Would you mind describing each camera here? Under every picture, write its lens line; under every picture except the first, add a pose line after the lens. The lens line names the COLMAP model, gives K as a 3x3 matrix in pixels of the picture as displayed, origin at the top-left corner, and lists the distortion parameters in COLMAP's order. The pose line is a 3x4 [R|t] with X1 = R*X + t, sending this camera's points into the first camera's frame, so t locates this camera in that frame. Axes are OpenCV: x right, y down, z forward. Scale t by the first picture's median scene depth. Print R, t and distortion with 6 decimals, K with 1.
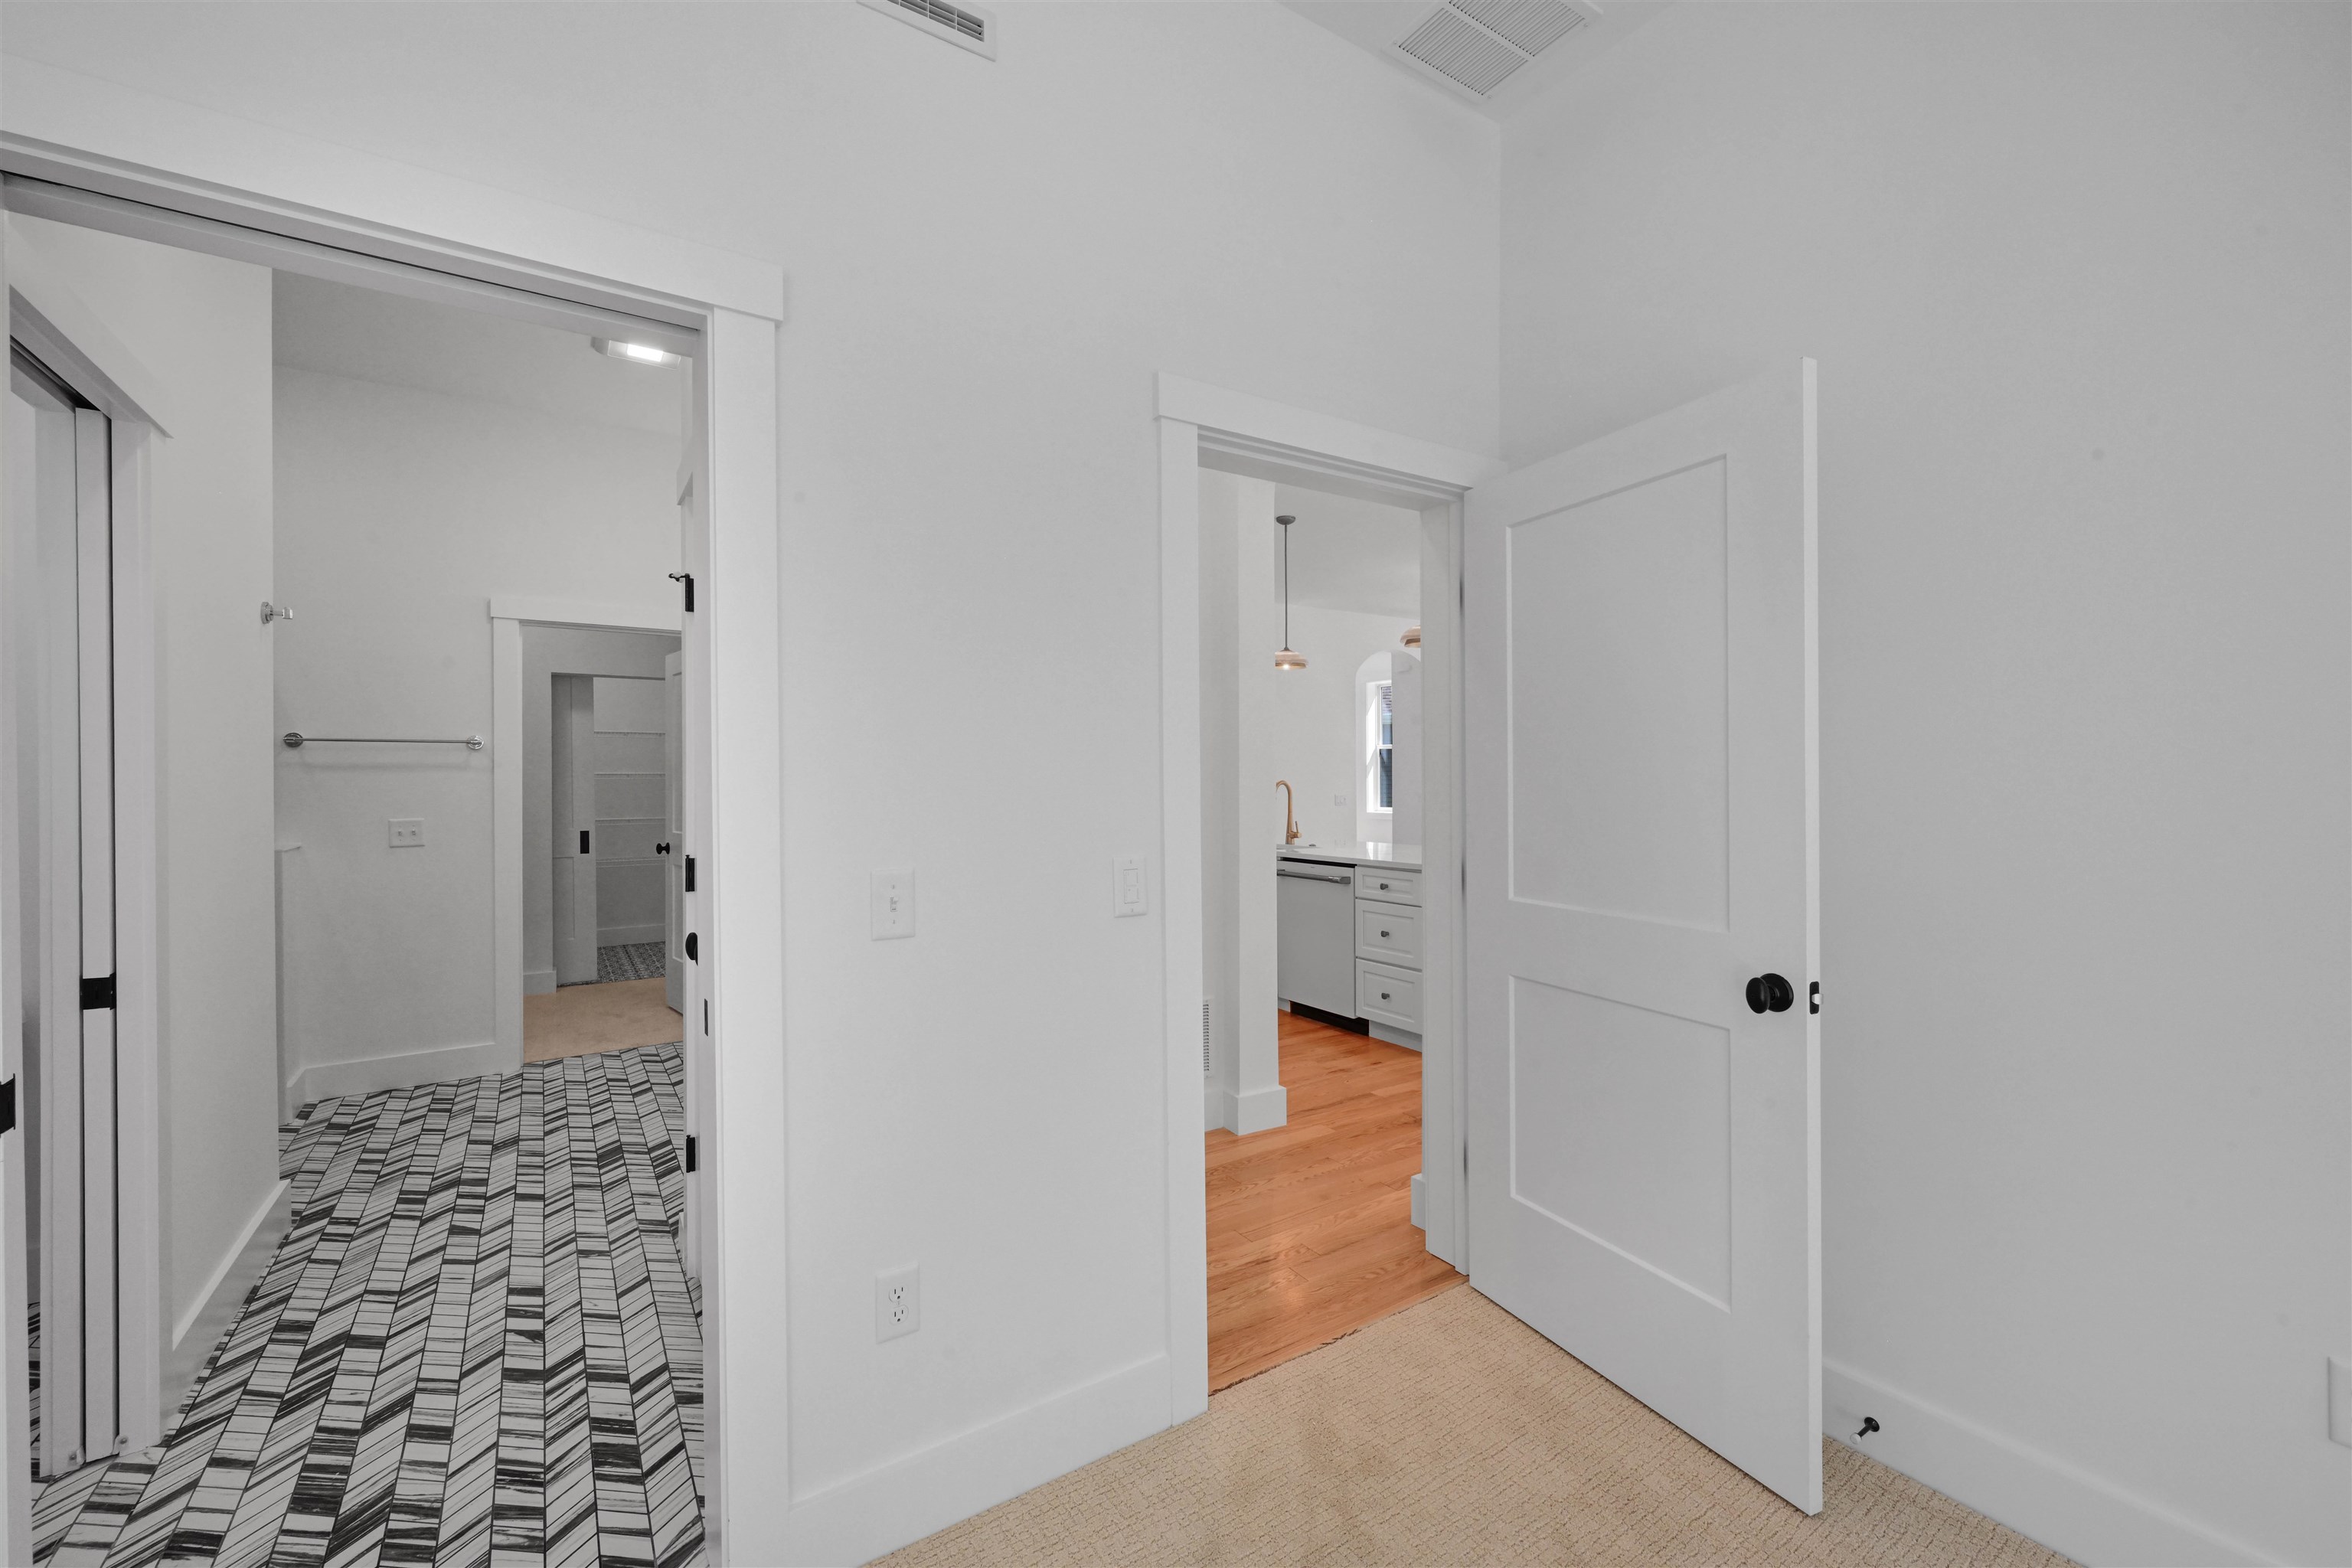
lens RADIAL K [[948.9, 0, 1185.5], [0, 948.9, 788.0], [0, 0, 1]] dist [0.000913, 0.000062]
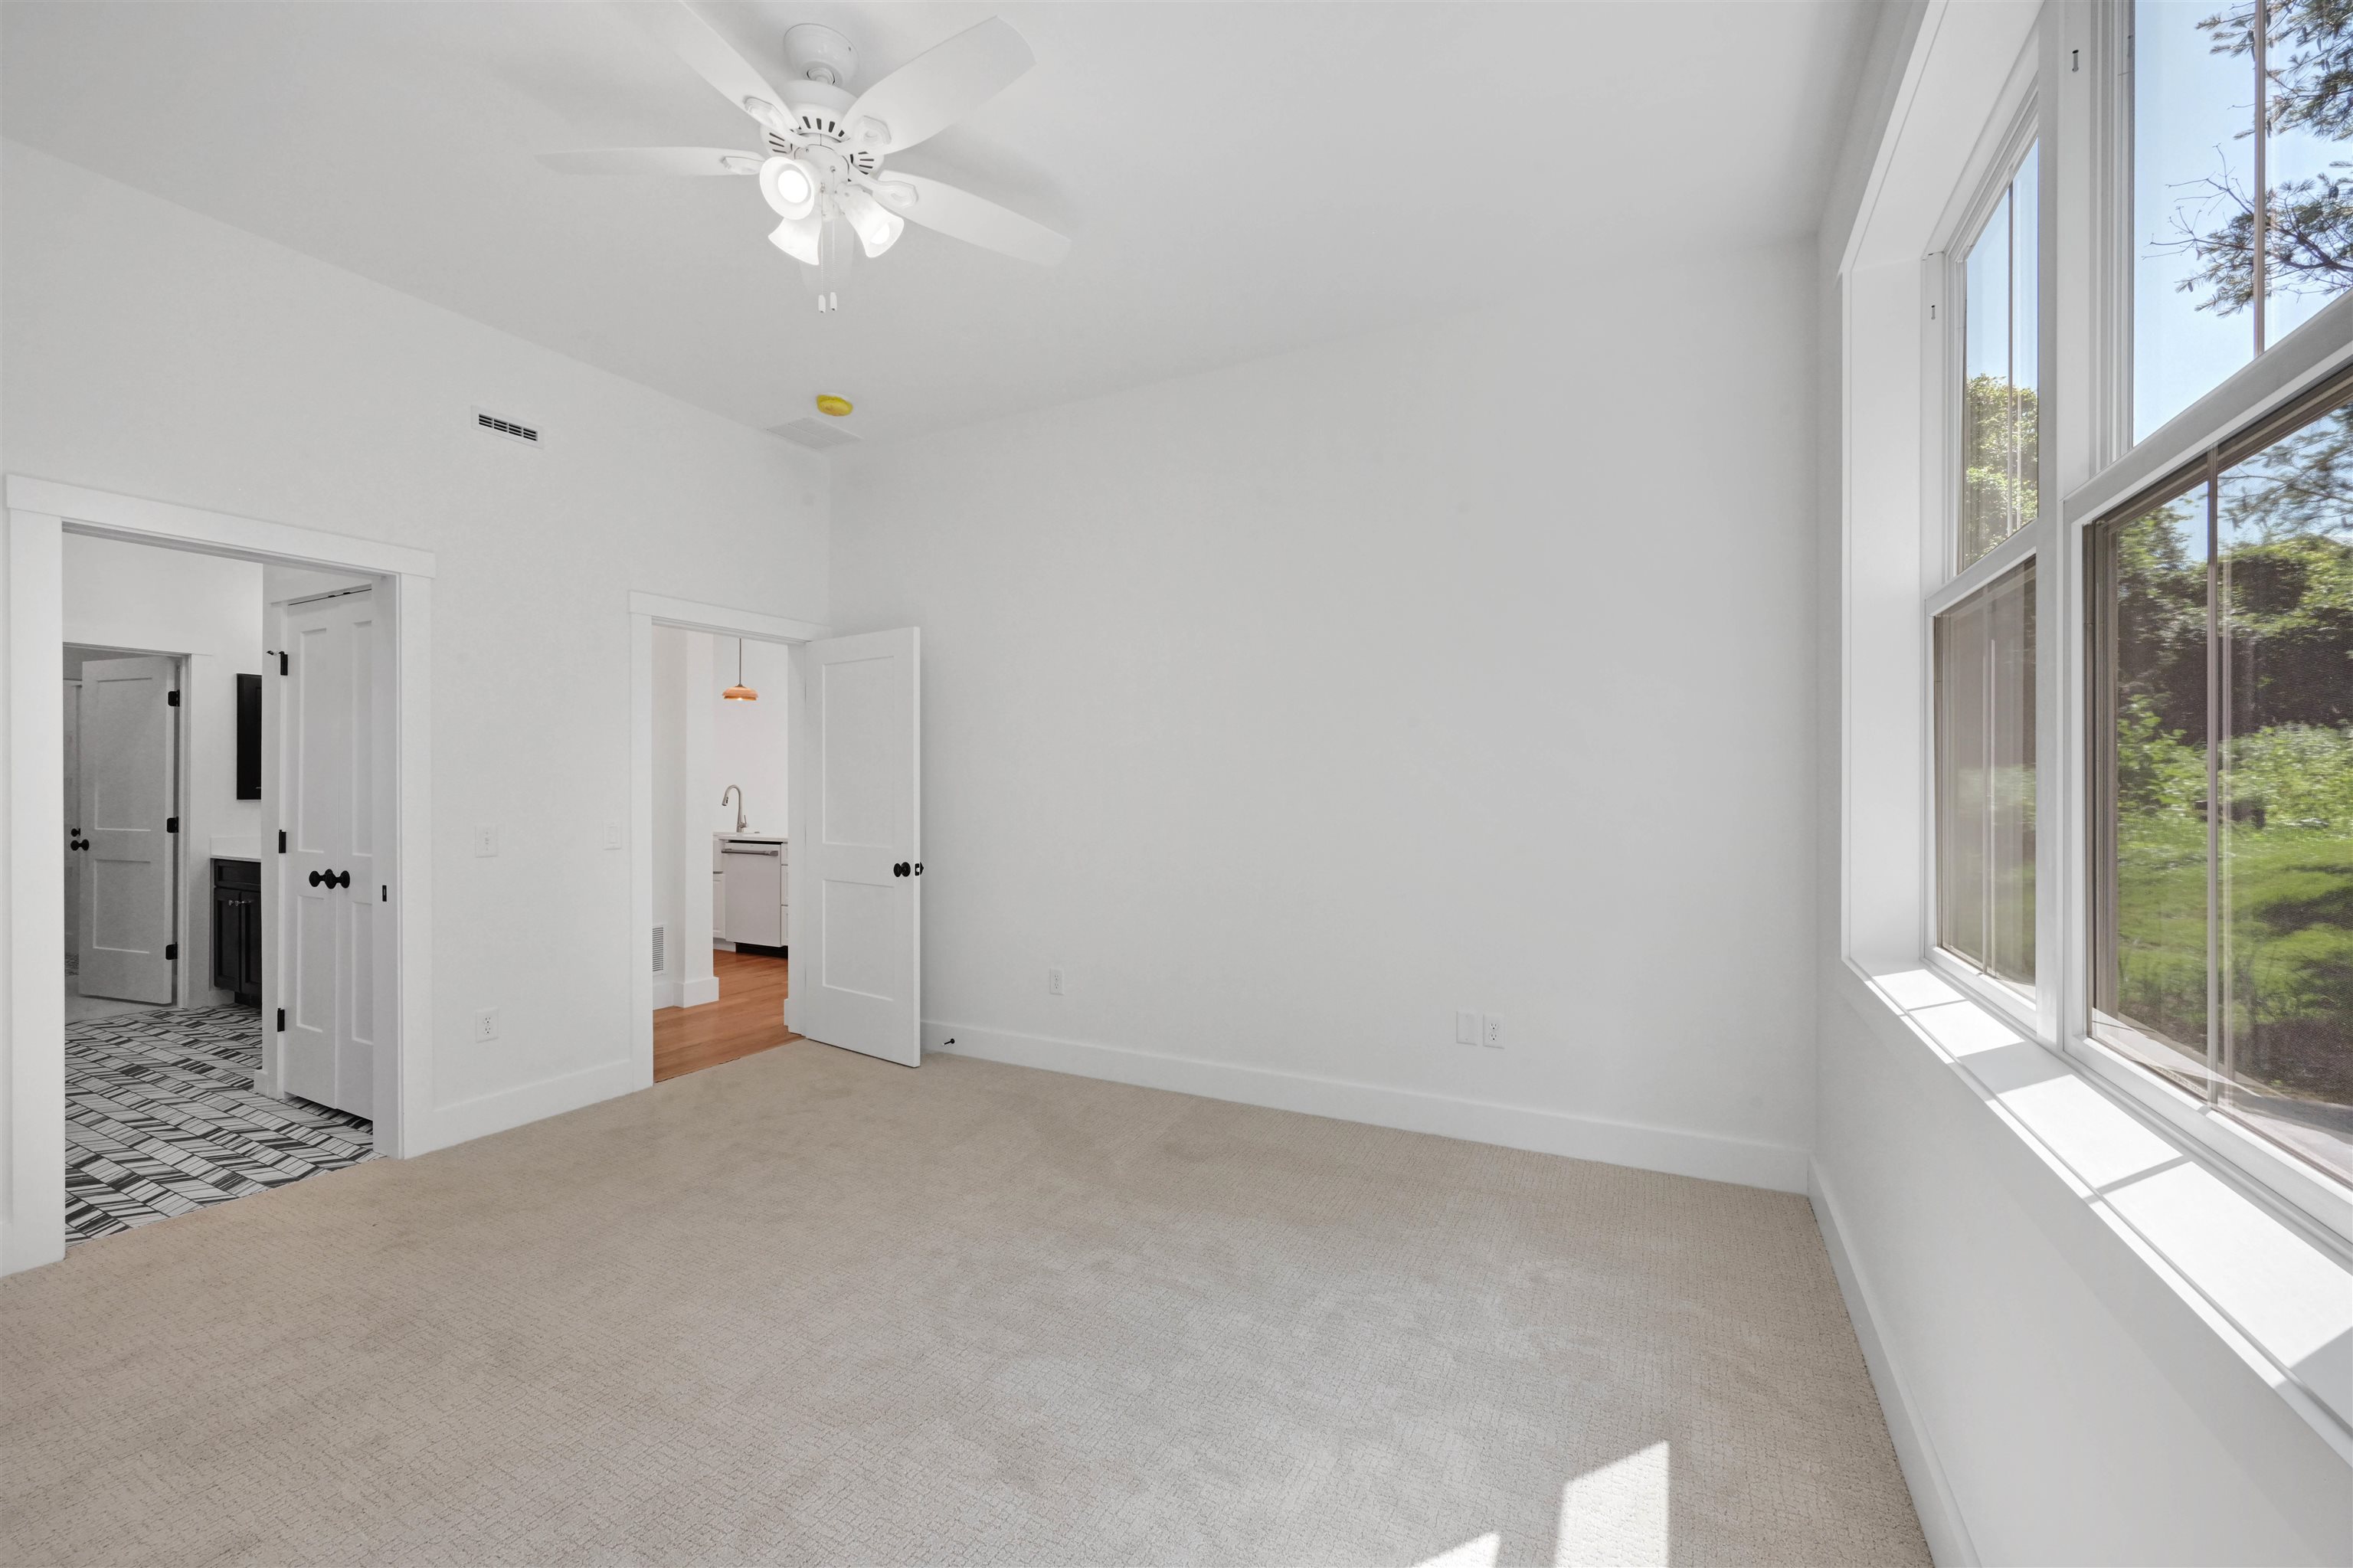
lens RADIAL K [[949.3, 0, 1186.0], [0, 949.3, 788.0], [0, 0, 1]] dist [0.000913, 0.000062]
pose [[0.874372, 0.006231, 0.485217, 0.028438], [-0.004003, 0.999976, -0.005627, 0.005273], [-0.485240, 0.002978, 0.874376, -1.308017]]
